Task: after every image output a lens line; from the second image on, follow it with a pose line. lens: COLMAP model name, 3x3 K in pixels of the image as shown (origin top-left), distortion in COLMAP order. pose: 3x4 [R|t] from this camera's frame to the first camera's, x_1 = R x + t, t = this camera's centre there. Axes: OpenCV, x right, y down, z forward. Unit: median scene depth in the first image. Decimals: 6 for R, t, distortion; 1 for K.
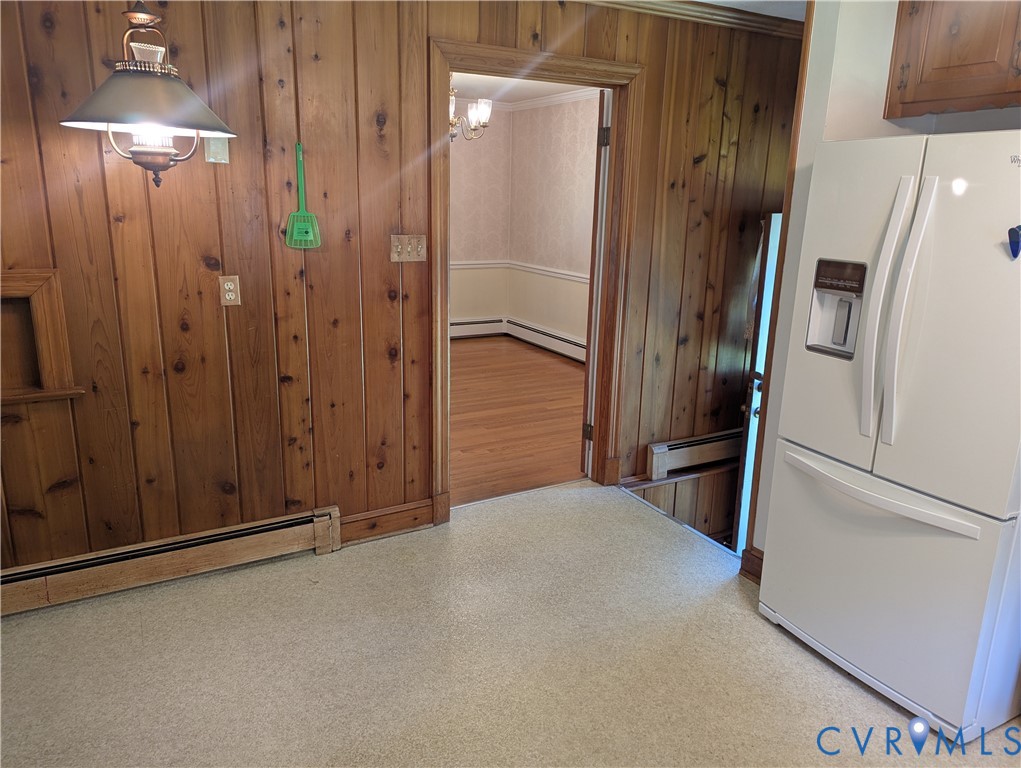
lens RADIAL K [[726.6, 0, 510.5], [0, 726.6, 384.0], [0, 0, 1]] dist [0.040030, -0.001917]
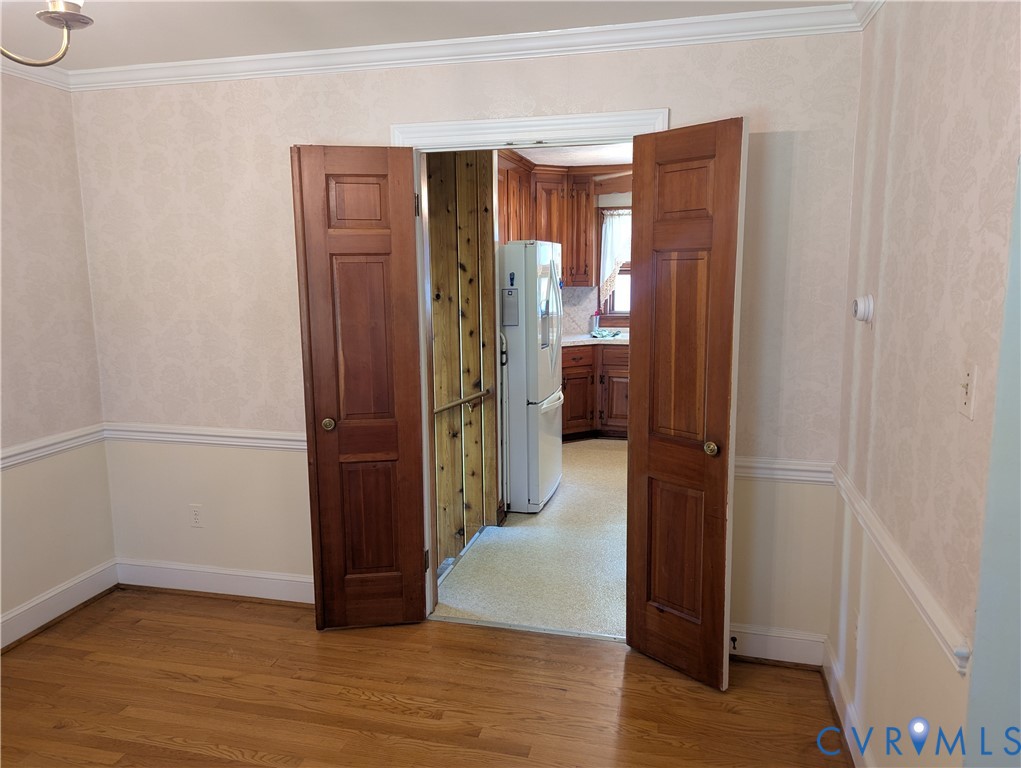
lens RADIAL K [[726.6, 0, 510.5], [0, 726.6, 384.0], [0, 0, 1]] dist [0.040030, -0.001917]
pose [[-0.731907, -0.134826, 0.667933, -0.458122], [0.159216, 0.919257, 0.360024, -0.379583], [-0.662542, 0.369849, -0.651344, 1.349371]]
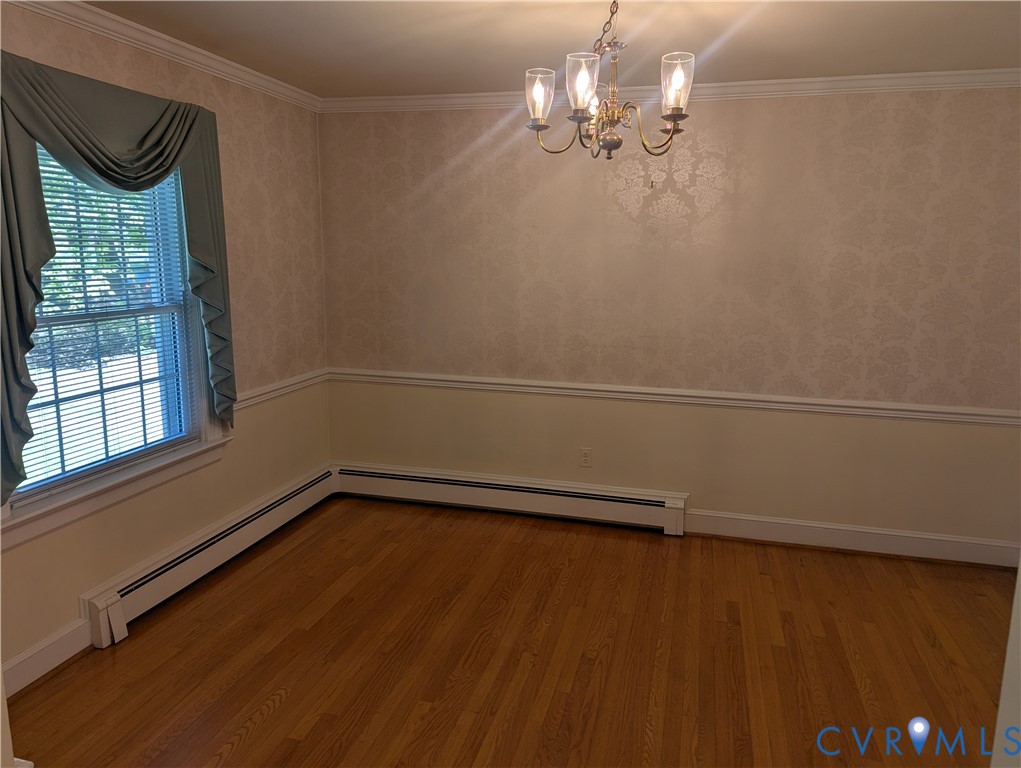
lens RADIAL K [[717.1, 0, 509.6], [0, 717.1, 356.3], [0, 0, 1]] dist [0.031689, -0.002091]
pose [[0.681166, -0.121272, 0.722016, -0.593369], [0.186104, 0.982473, -0.010556, -0.276811], [-0.708081, 0.141561, 0.691796, 0.956873]]
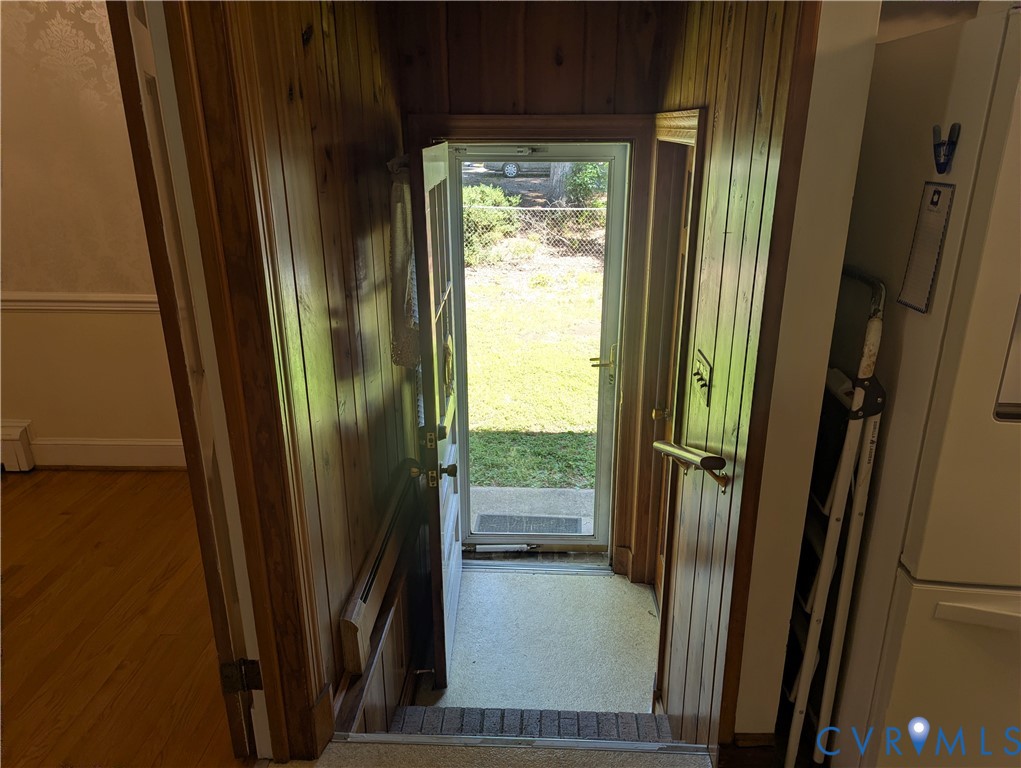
lens RADIAL K [[742.4, 0, 510.5], [0, 742.4, 384.0], [0, 0, 1]] dist [0.061584, 0.000382]
pose [[0.529898, -0.315617, 0.787143, -0.106290], [0.232321, 0.946685, 0.223192, -0.158992], [-0.815620, 0.064601, 0.574970, 0.576996]]
